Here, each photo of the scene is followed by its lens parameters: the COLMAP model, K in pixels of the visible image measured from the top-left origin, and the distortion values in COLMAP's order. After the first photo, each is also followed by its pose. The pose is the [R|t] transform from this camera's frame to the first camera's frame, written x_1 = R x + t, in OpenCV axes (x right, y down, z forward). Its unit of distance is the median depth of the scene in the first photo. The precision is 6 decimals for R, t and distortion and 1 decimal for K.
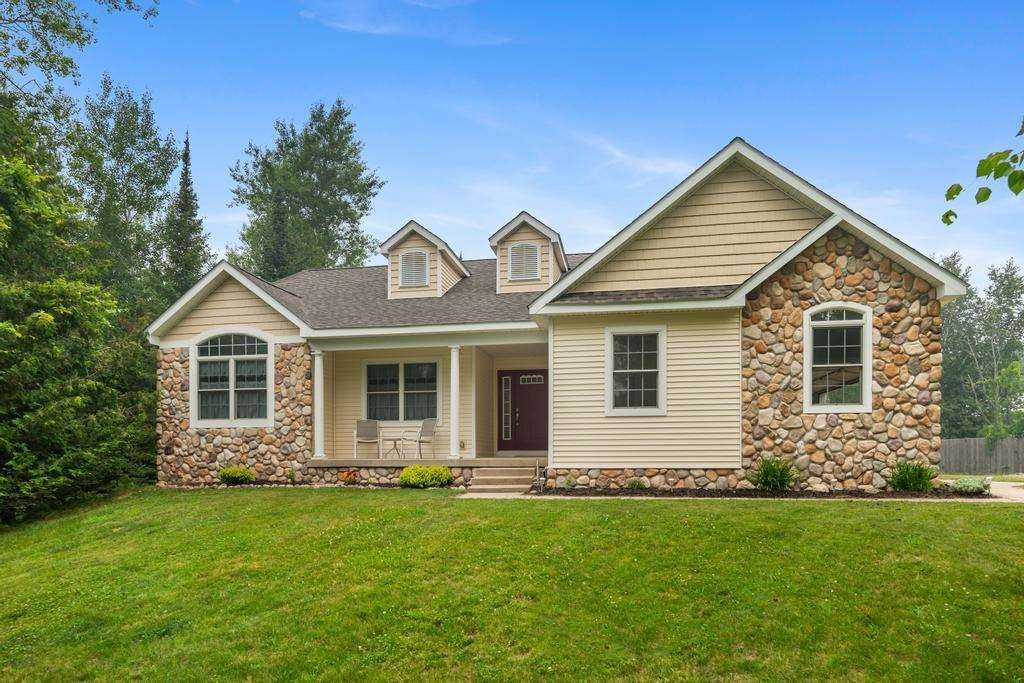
lens RADIAL K [[621.7, 0, 512.8], [0, 621.7, 386.8], [0, 0, 1]] dist [-0.006622, -0.000857]
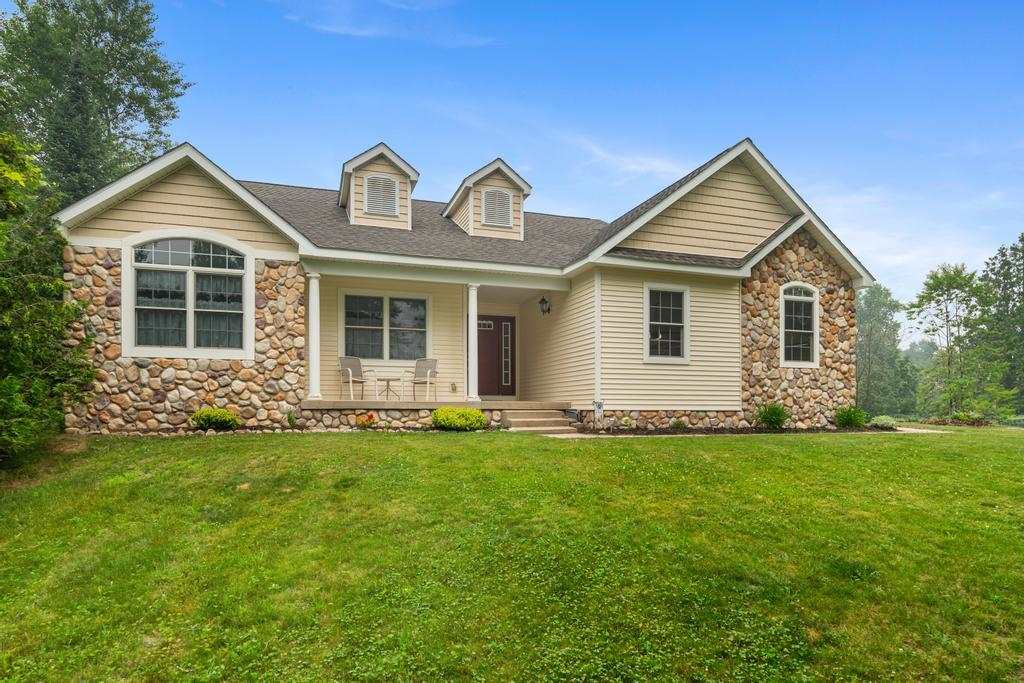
lens RADIAL K [[591.1, 0, 512.0], [0, 591.1, 339.5], [0, 0, 1]] dist [-0.002922, -0.001028]
pose [[0.879687, 0.060543, 0.471683, -0.494882], [-0.059797, 0.998073, -0.016587, 0.033464], [-0.471778, -0.013614, 0.881612, 0.170084]]
